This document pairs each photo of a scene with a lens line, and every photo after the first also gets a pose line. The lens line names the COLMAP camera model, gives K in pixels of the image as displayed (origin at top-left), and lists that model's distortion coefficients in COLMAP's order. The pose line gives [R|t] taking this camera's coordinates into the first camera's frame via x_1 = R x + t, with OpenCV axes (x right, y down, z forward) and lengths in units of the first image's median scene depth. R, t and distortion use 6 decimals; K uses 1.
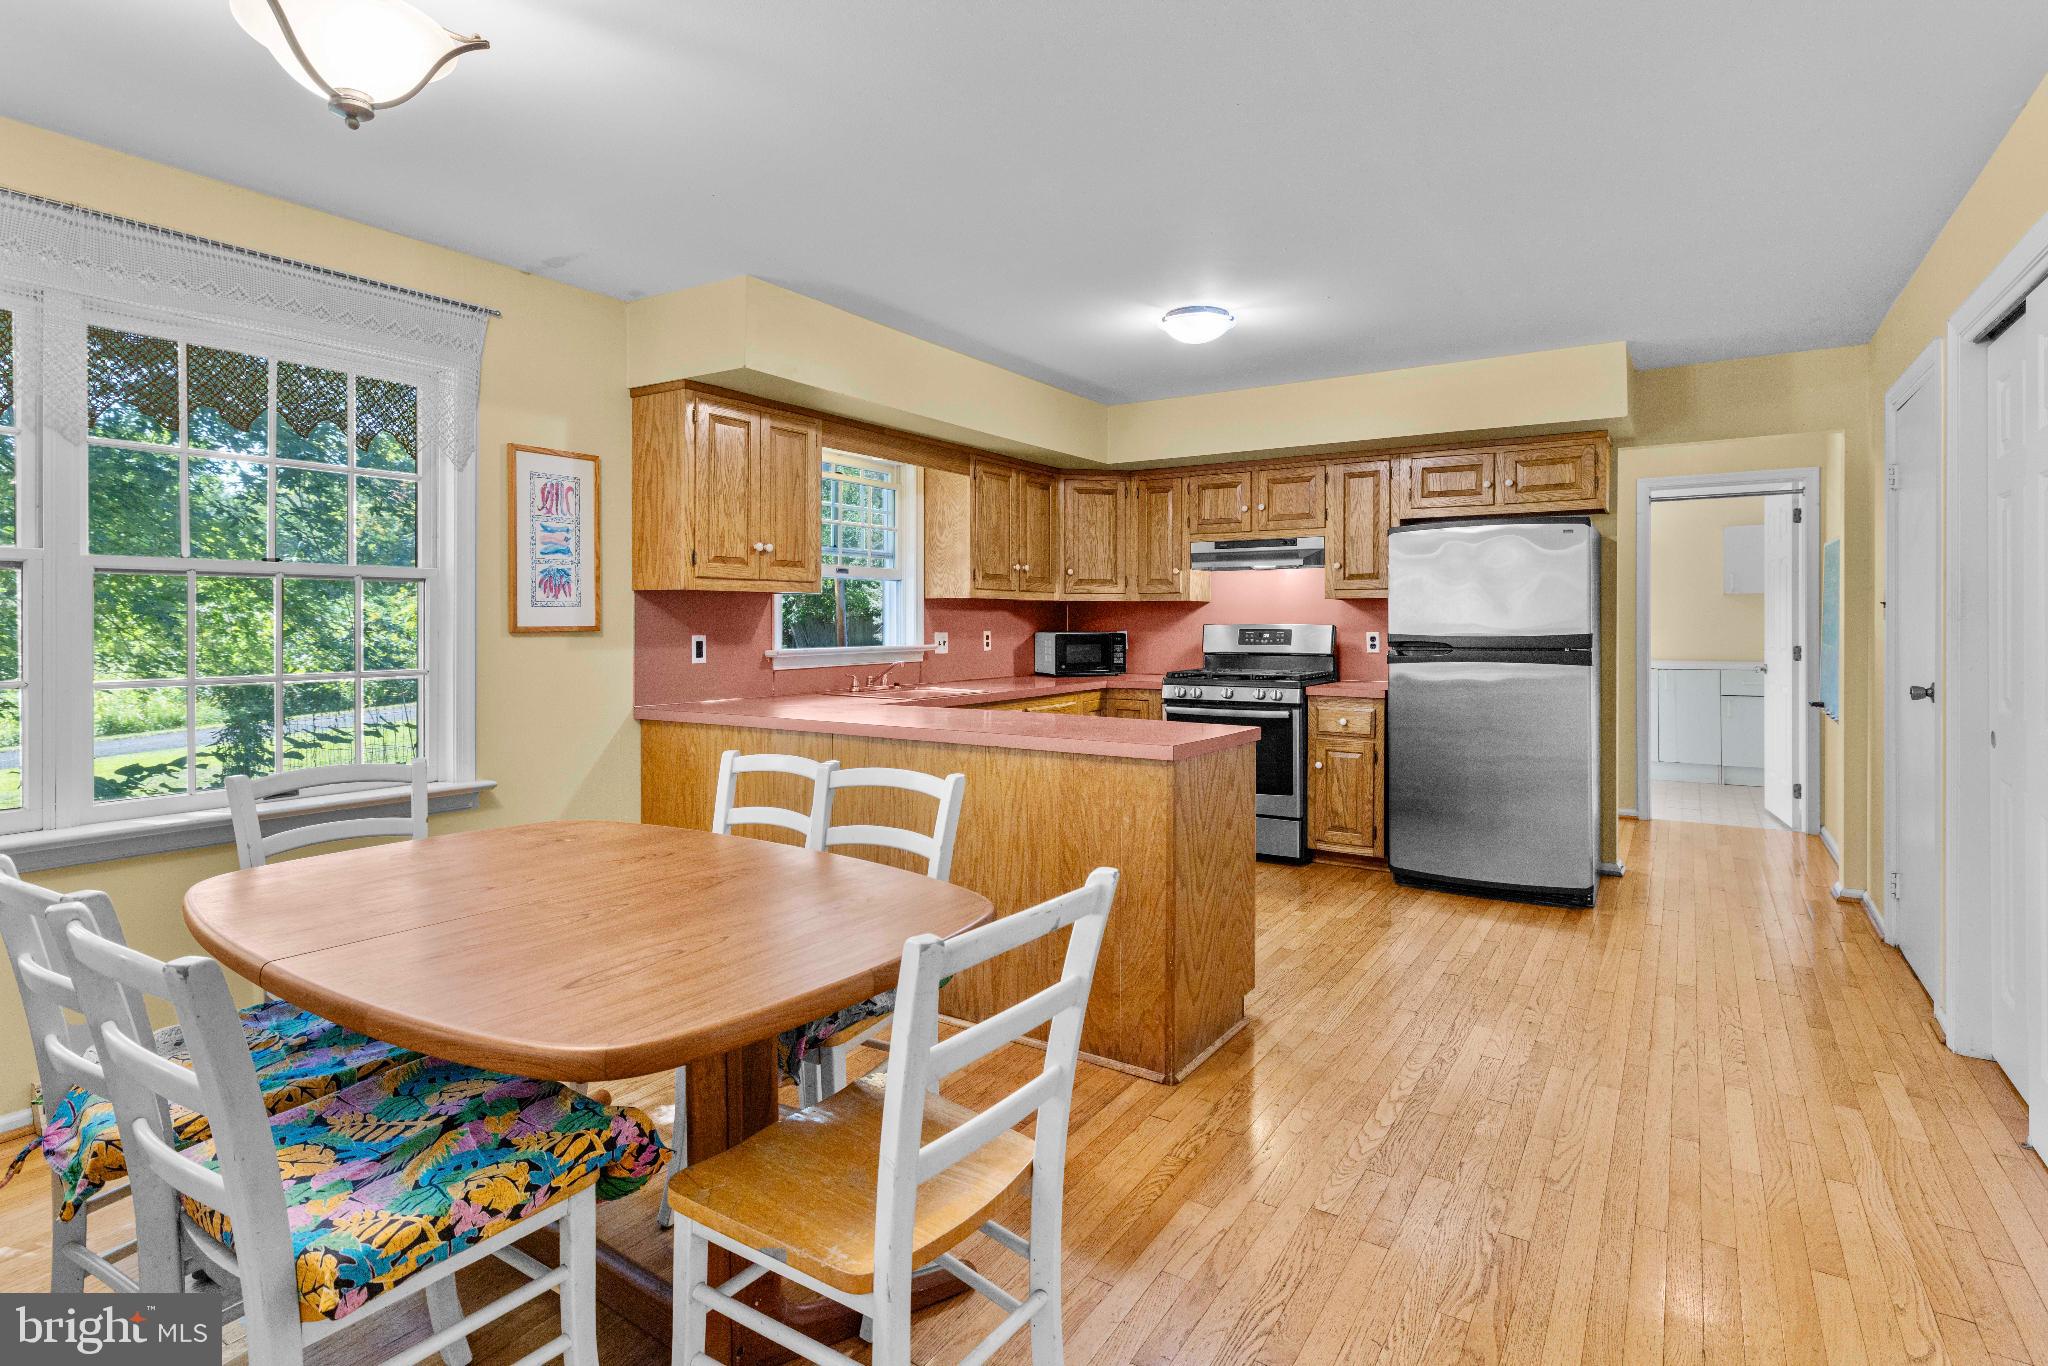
lens RADIAL K [[1022.1, 0, 1037.3], [0, 1022.1, 613.6], [0, 0, 1]] dist [-0.001562, 0.000871]
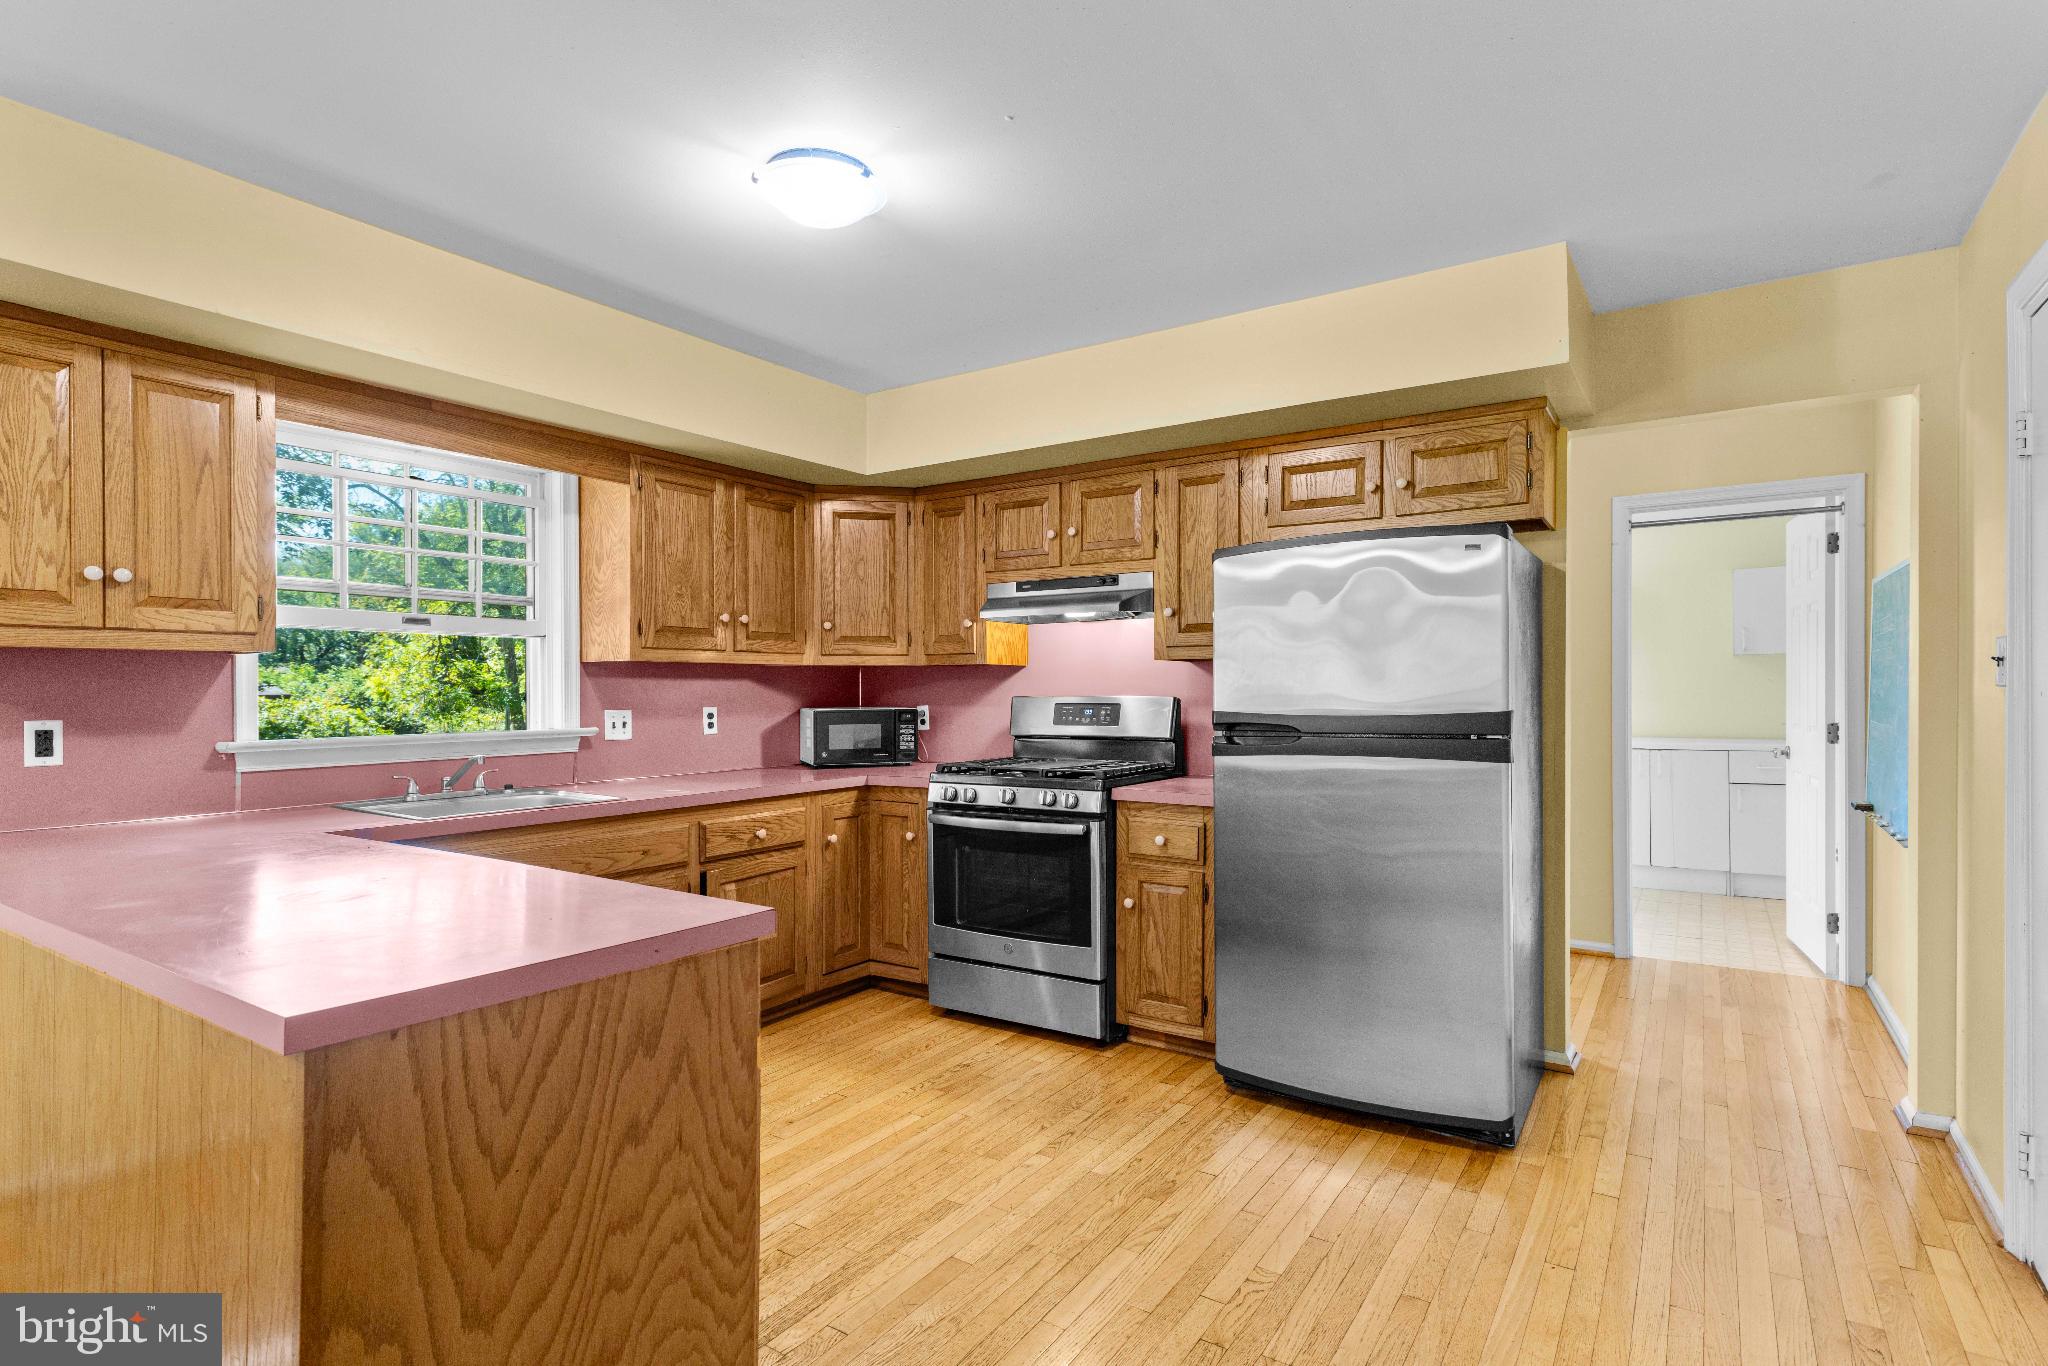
lens RADIAL K [[1022.1, 0, 1030.6], [0, 1022.1, 689.3], [0, 0, 1]] dist [-0.001562, 0.000871]
pose [[0.999877, -0.004368, -0.015071, 0.218567], [0.004457, 0.999973, 0.005909, 0.001228], [0.015045, -0.005976, 0.999869, 0.314090]]
